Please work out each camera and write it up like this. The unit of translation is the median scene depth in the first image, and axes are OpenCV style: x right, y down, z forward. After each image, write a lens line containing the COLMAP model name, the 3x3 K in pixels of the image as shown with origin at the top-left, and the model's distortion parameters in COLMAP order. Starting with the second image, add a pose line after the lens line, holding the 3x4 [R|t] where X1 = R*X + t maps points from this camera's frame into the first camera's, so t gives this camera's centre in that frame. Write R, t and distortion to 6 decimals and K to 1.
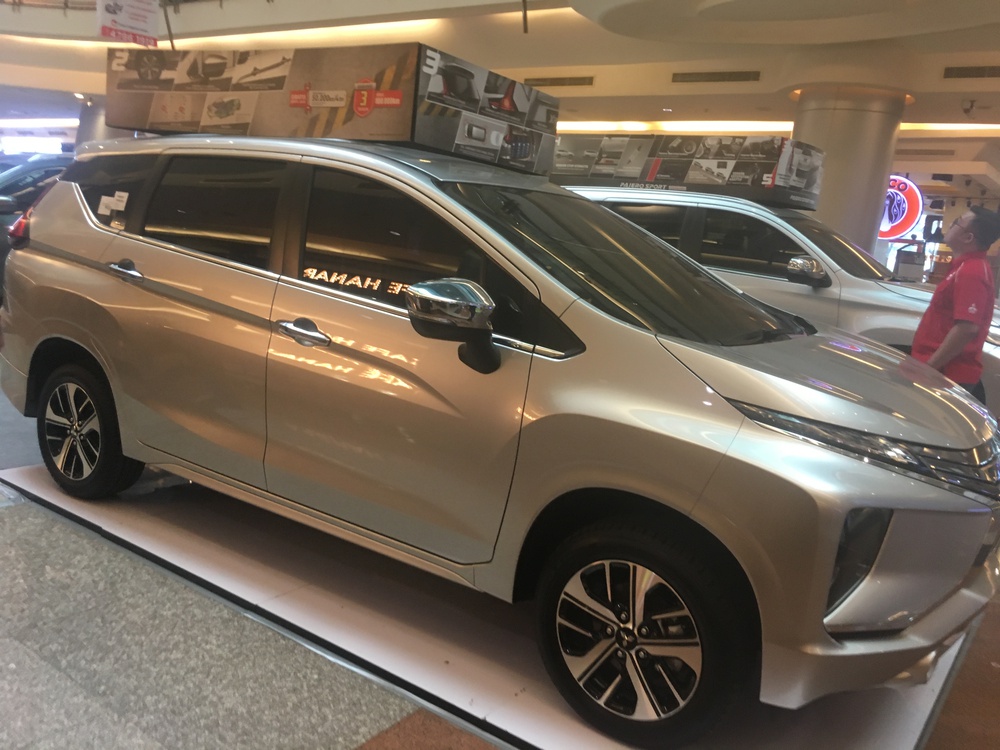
lens RADIAL K [[854.7, 0, 501.8], [0, 854.7, 376.8], [0, 0, 1]] dist [0.062538, -0.080811]
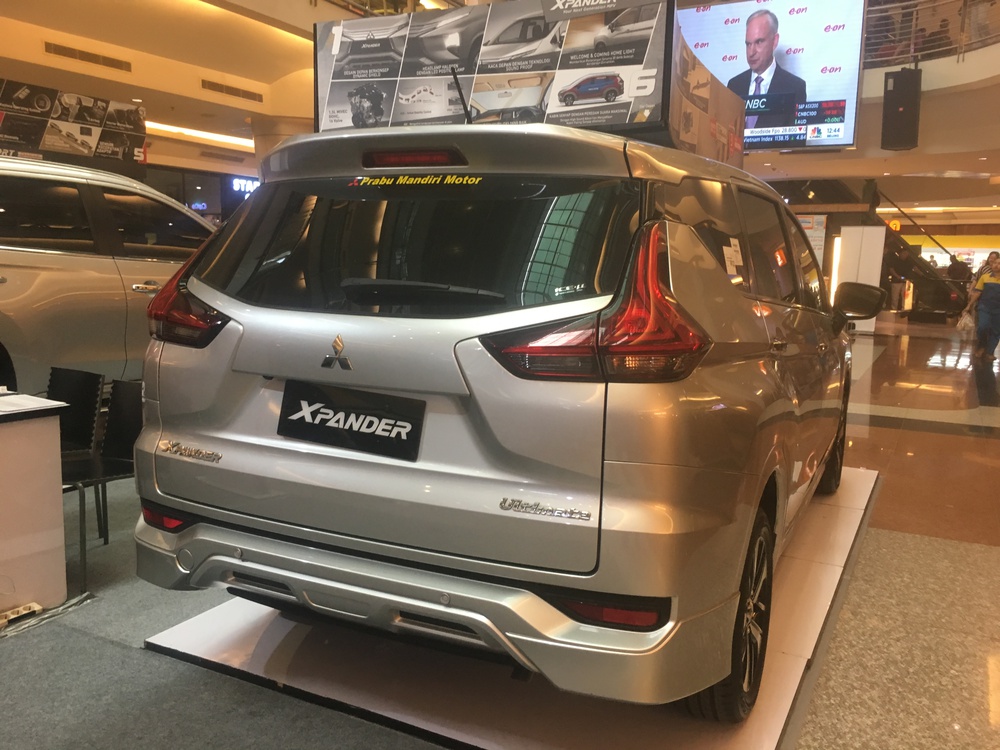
lens RADIAL K [[854.7, 0, 496.5], [0, 854.7, 372.7], [0, 0, 1]] dist [0.062538, -0.080811]
pose [[-0.149397, -0.233307, 0.960858, -0.650167], [0.125025, 0.959507, 0.252418, -0.188676], [-0.980841, 0.157842, -0.114178, 0.763335]]
